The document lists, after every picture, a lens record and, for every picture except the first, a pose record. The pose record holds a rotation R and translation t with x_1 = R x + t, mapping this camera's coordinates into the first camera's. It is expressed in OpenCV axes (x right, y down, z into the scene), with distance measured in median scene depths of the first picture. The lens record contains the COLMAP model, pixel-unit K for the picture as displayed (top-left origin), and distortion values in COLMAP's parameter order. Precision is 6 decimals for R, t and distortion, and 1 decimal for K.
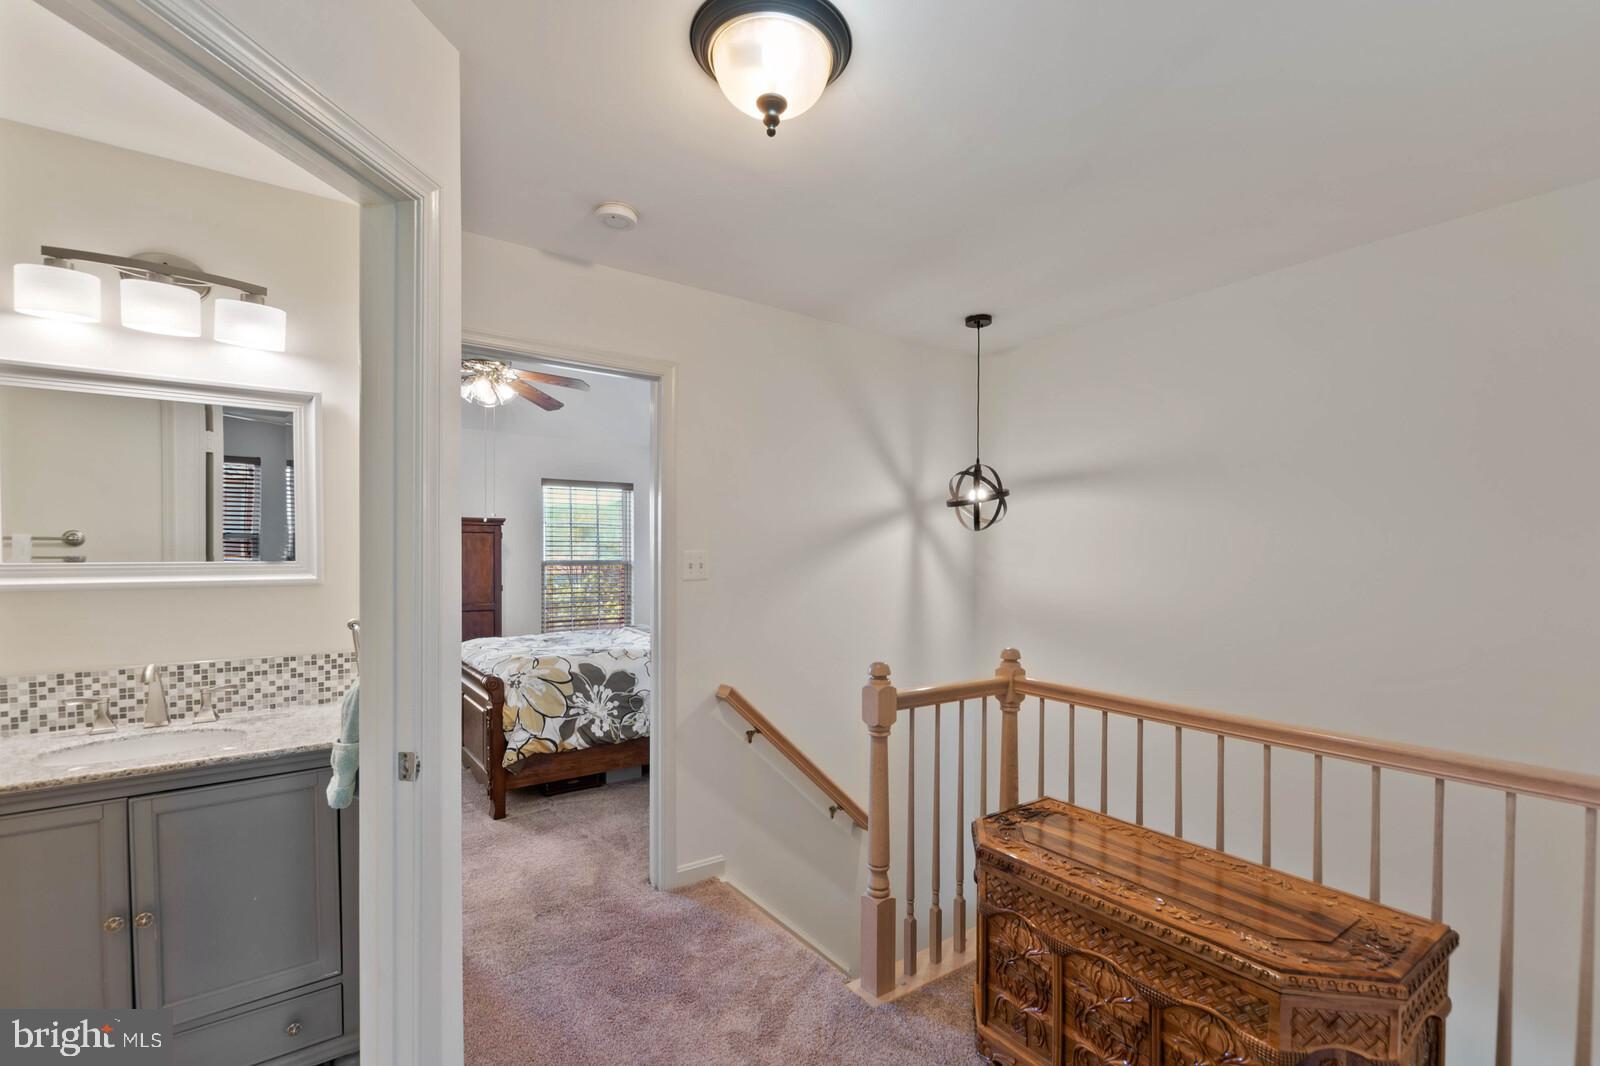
lens RADIAL K [[707.6, 0, 806.0], [0, 707.6, 557.8], [0, 0, 1]] dist [-0.001079, -0.000938]
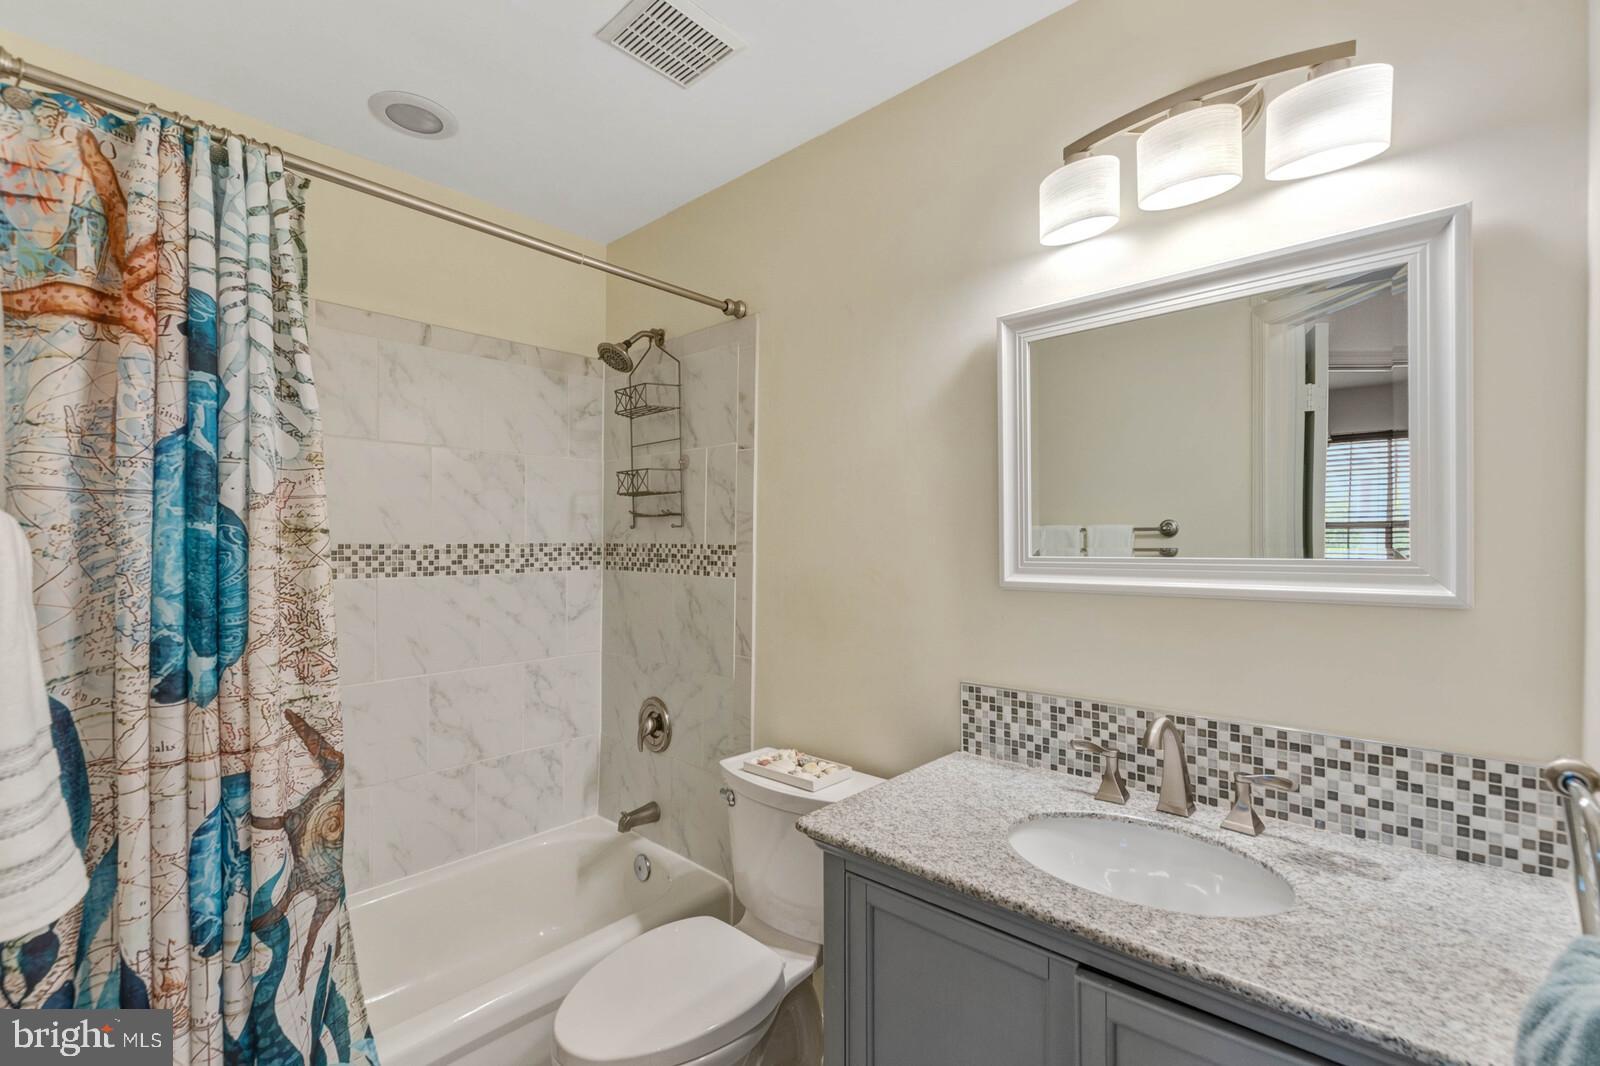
lens RADIAL K [[707.6, 0, 814.1], [0, 707.6, 545.8], [0, 0, 1]] dist [-0.001079, -0.000938]
pose [[0.213224, 0.002604, -0.977000, -0.326186], [-0.013176, 0.999913, -0.000210, 0.001408], [0.976914, 0.012918, 0.213240, 0.485867]]
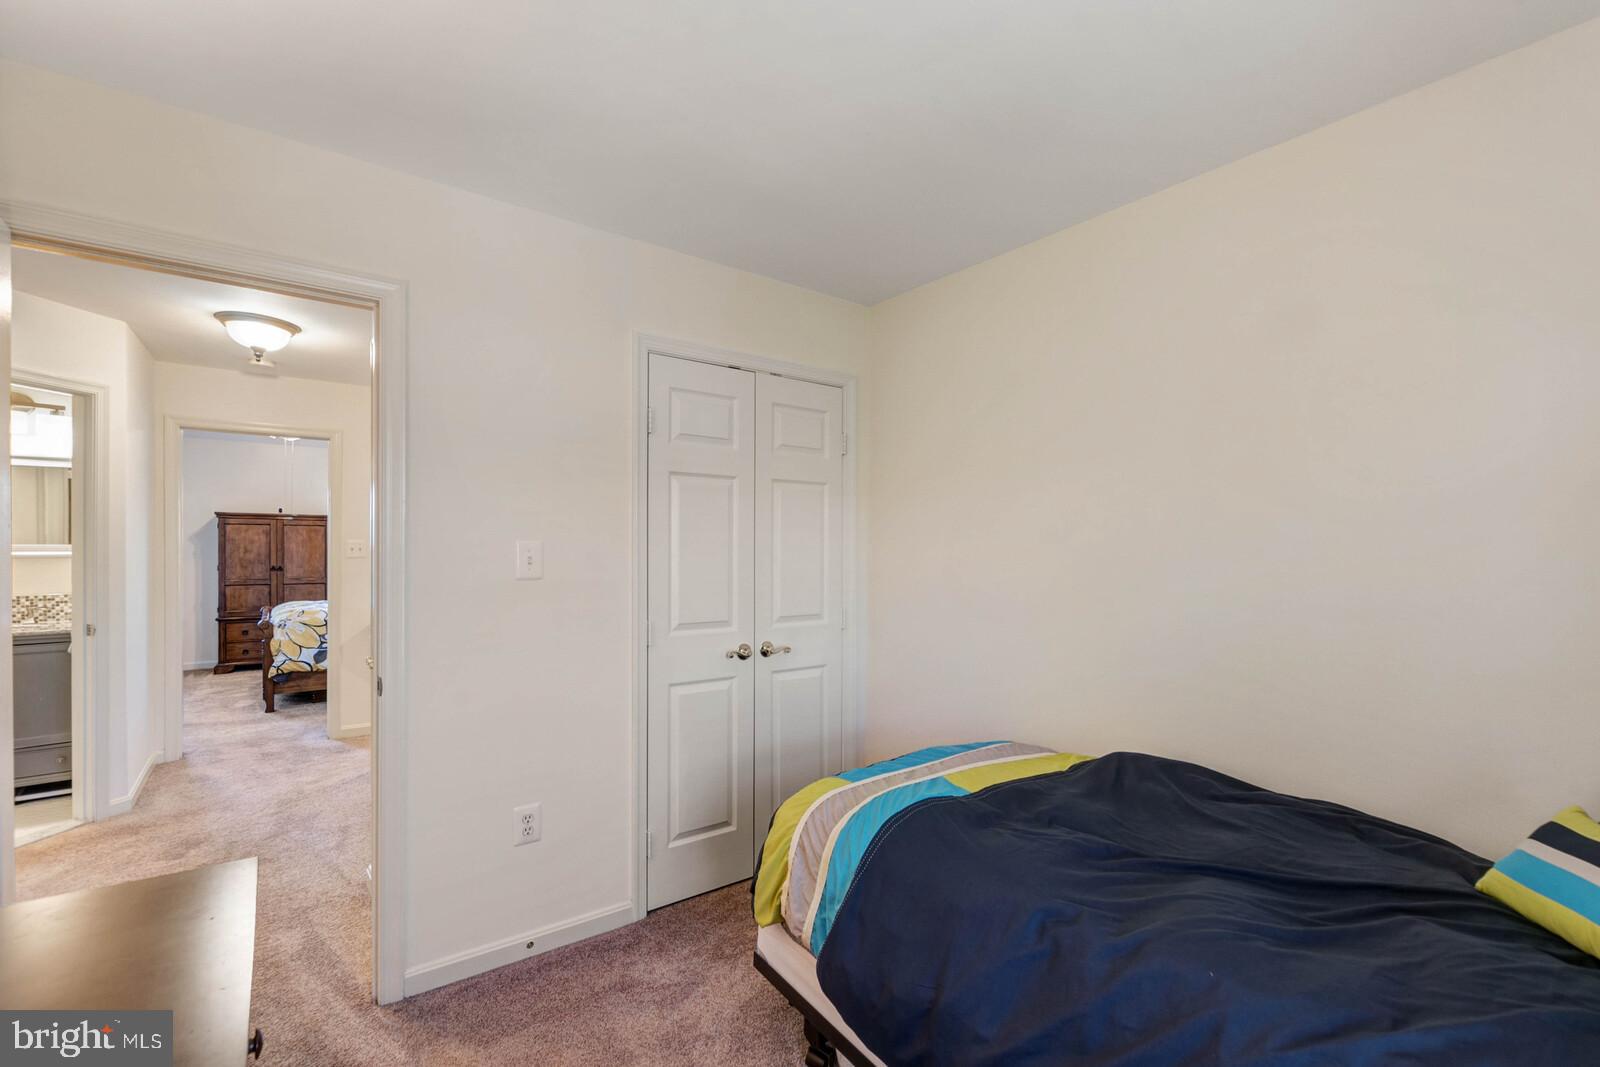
lens RADIAL K [[707.6, 0, 812.4], [0, 707.6, 549.0], [0, 0, 1]] dist [-0.001079, -0.000938]
pose [[0.999833, 0.006132, 0.017203, 1.251159], [-0.006189, 0.999976, 0.003256, -0.003159], [-0.017182, -0.003362, 0.999847, -0.976904]]
